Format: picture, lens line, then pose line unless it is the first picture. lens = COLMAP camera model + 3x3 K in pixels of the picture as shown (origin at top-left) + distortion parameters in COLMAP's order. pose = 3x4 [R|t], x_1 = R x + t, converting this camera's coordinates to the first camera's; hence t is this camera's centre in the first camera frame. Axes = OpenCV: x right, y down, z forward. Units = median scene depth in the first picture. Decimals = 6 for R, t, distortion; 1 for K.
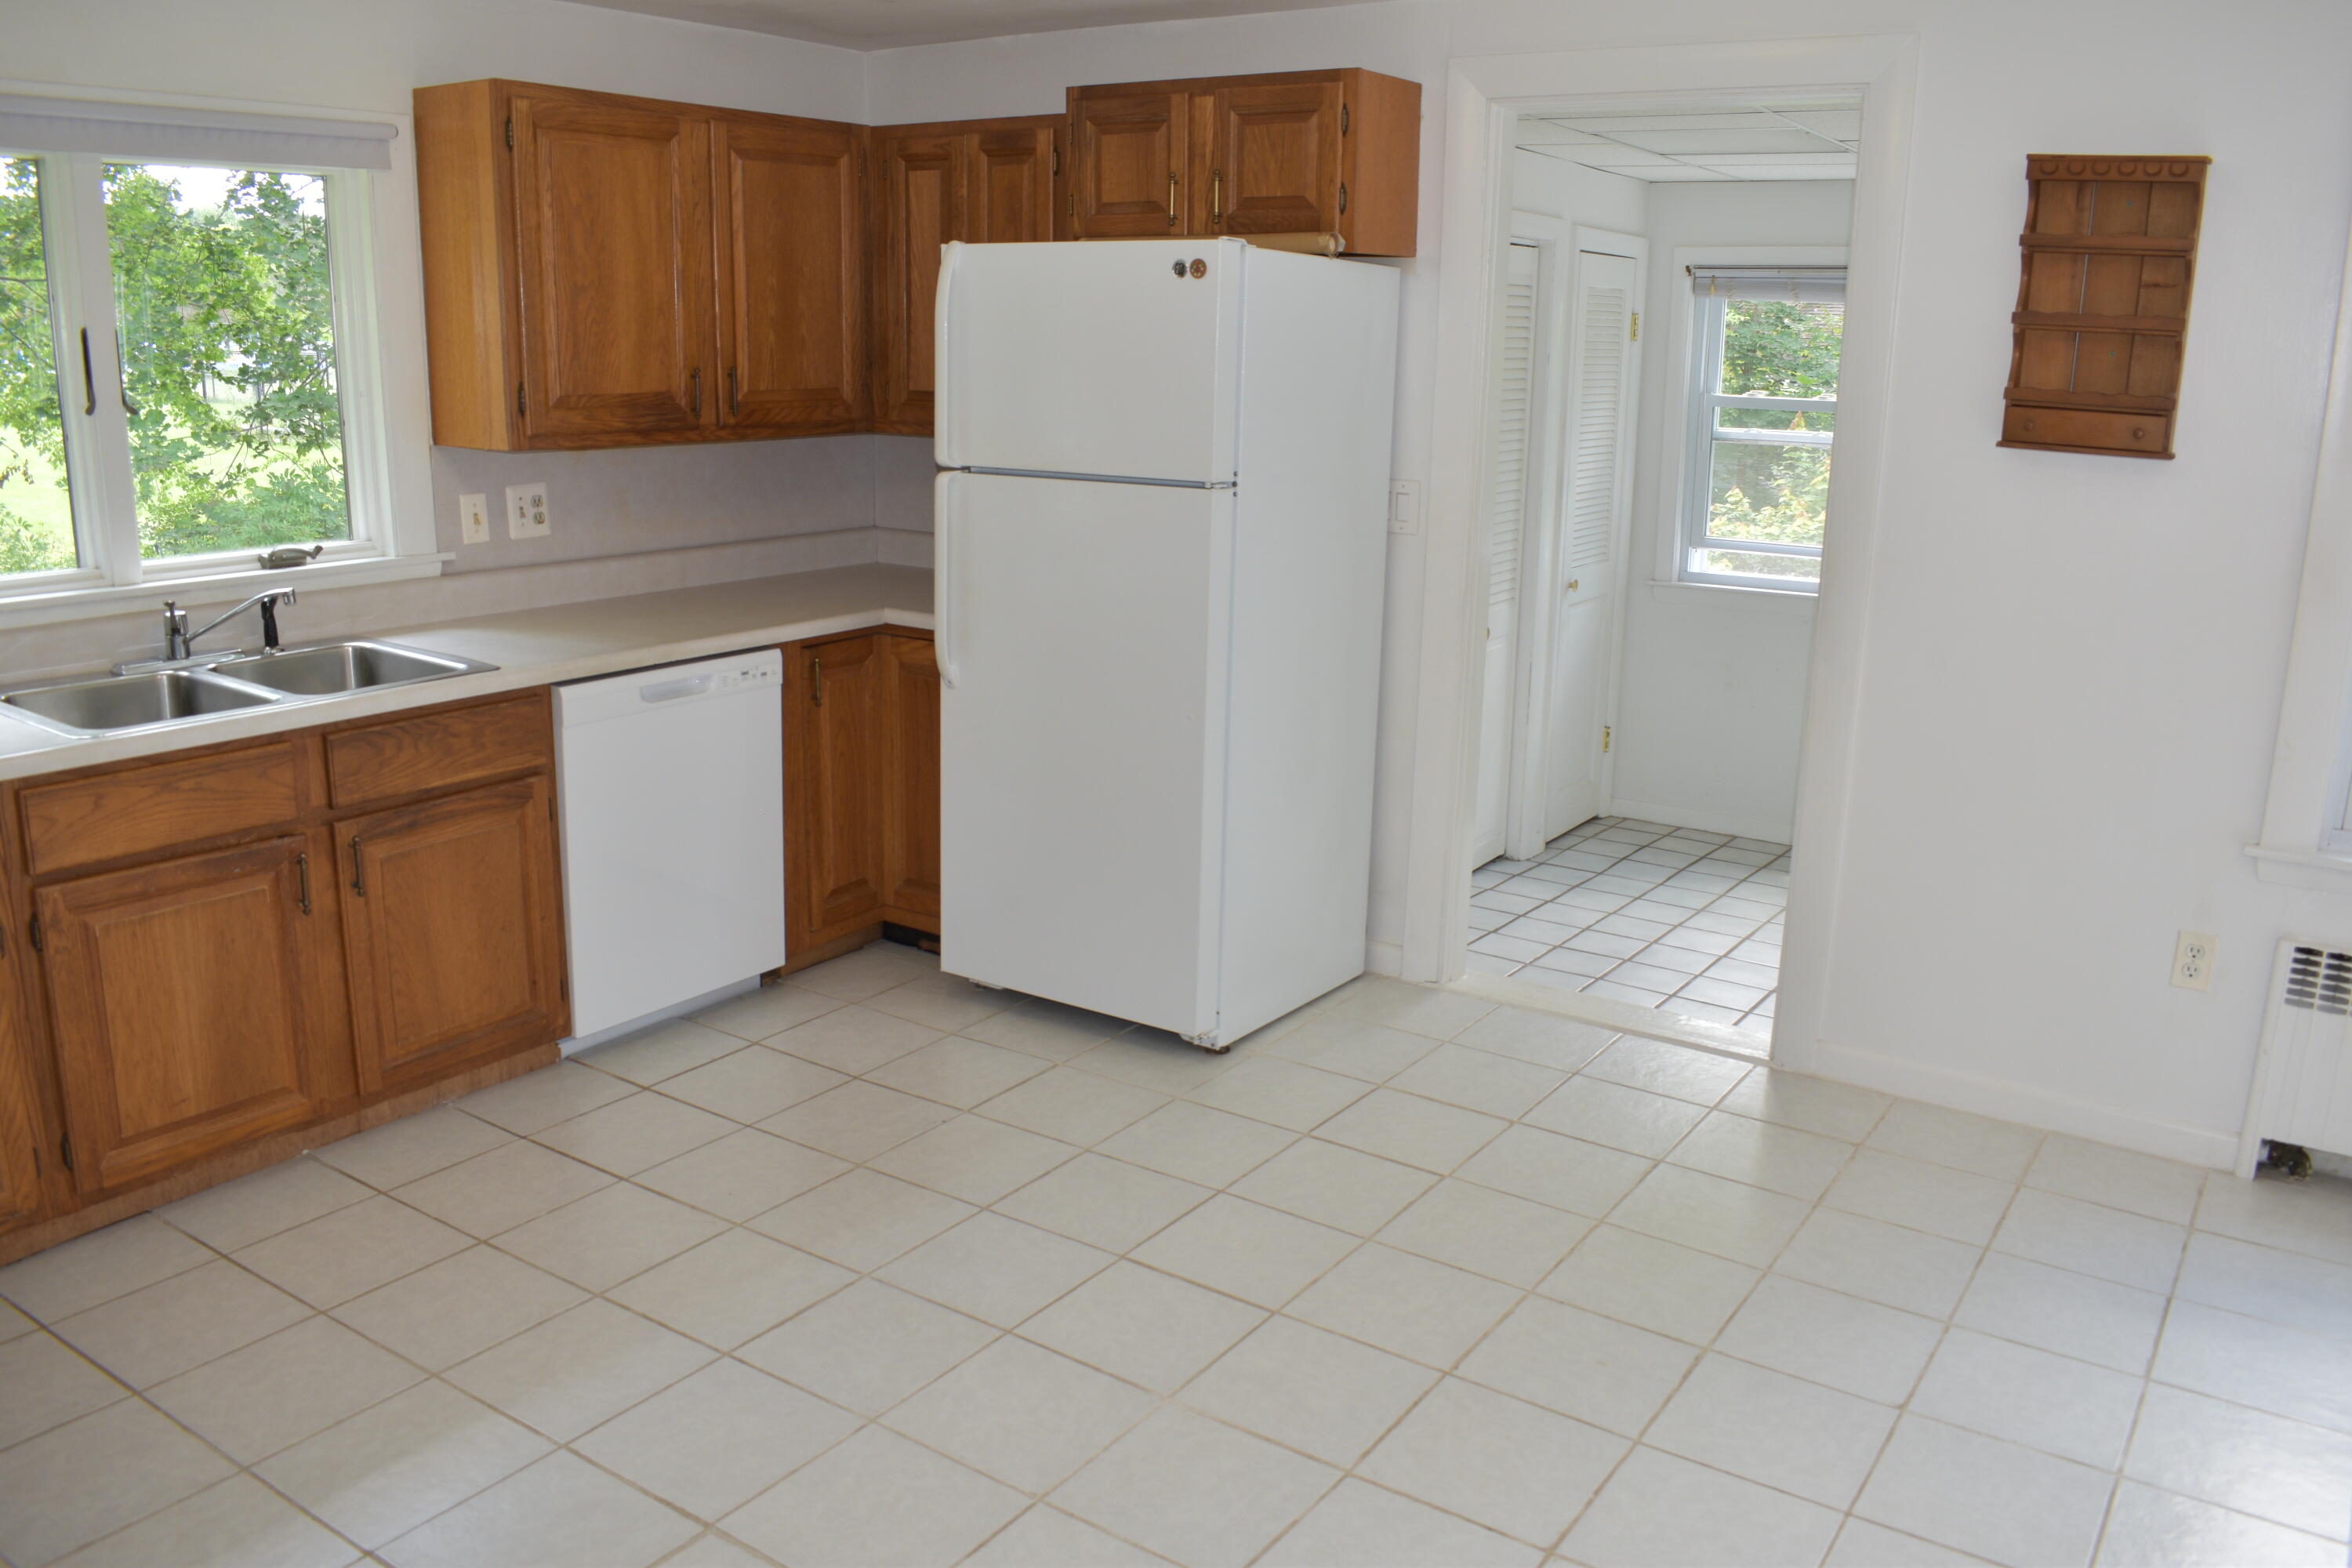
lens RADIAL K [[1829.0, 0, 1182.5], [0, 1829.0, 791.2], [0, 0, 1]] dist [-0.096822, 0.010292]
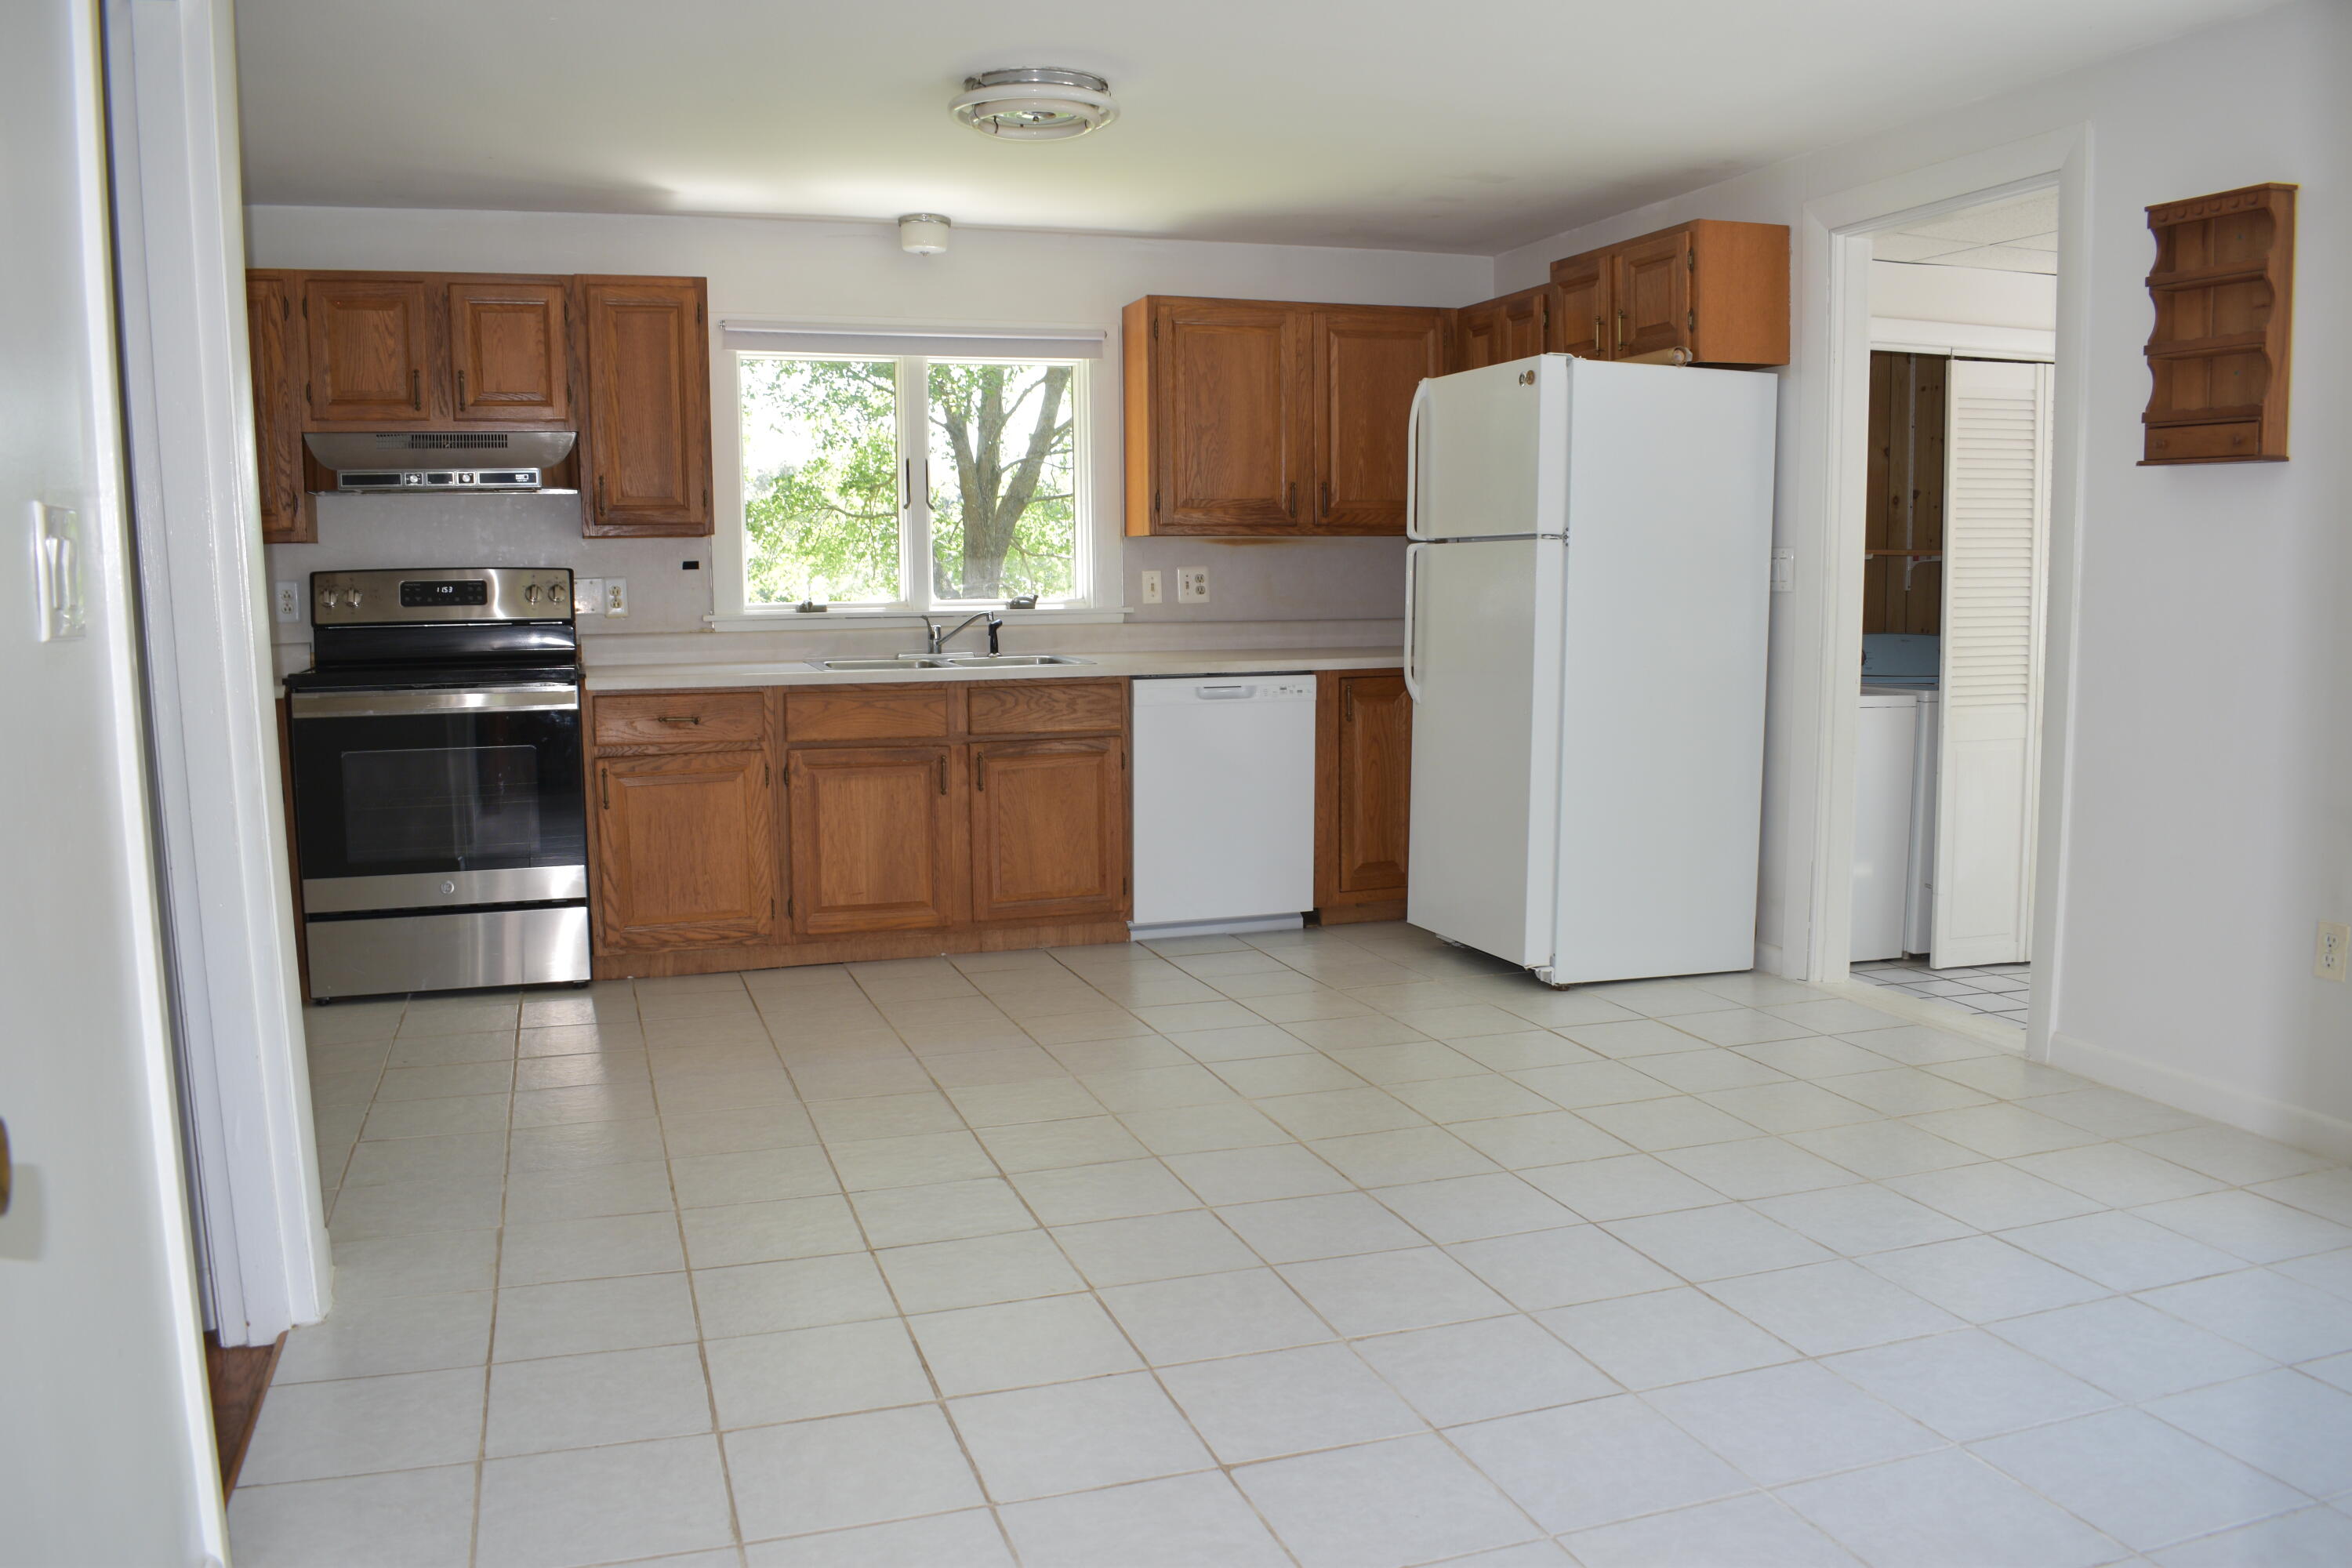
lens RADIAL K [[1829.0, 0, 1182.5], [0, 1829.0, 791.2], [0, 0, 1]] dist [-0.096822, 0.010292]
pose [[0.799680, 0.045055, -0.598734, 0.594834], [-0.123247, 0.988264, -0.090243, 0.163946], [0.587641, 0.145958, 0.795848, -0.178734]]
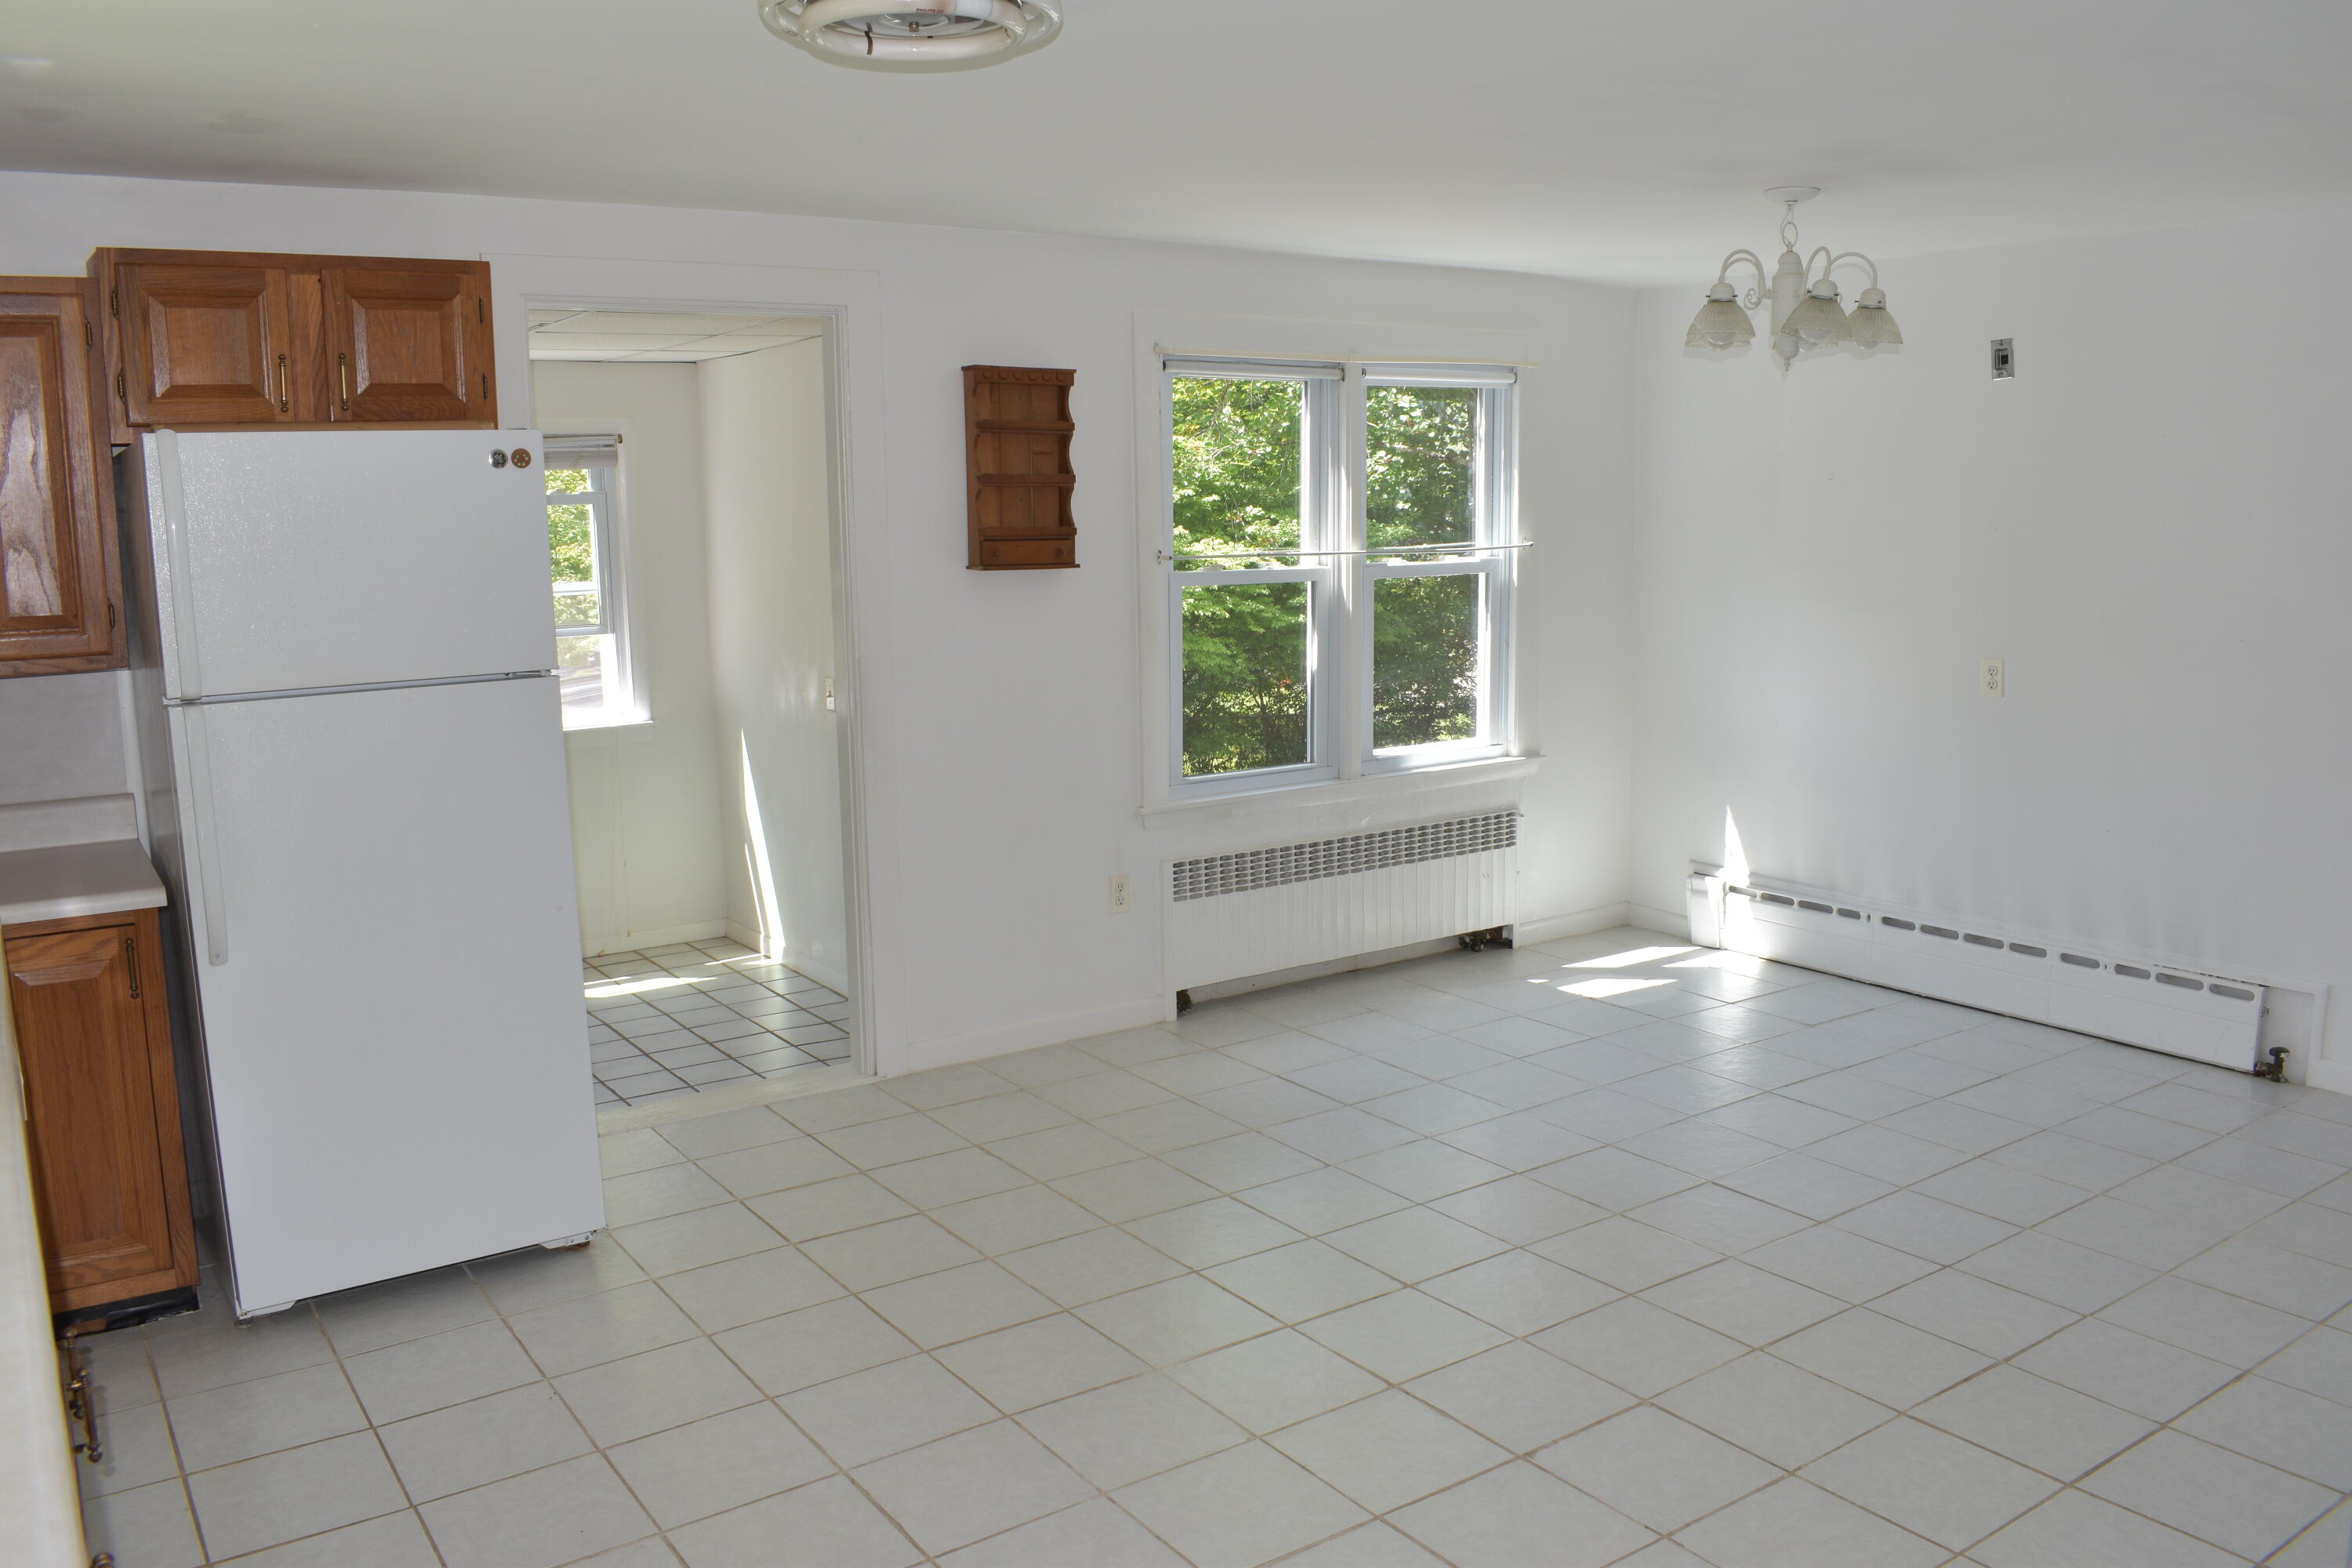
lens RADIAL K [[1829.0, 0, 1182.5], [0, 1829.0, 791.2], [0, 0, 1]] dist [-0.096822, 0.010292]
pose [[0.355918, -0.175112, 0.917964, -0.757598], [0.248642, 0.964625, 0.087609, -0.102530], [-0.900833, 0.197063, 0.386867, 0.310142]]
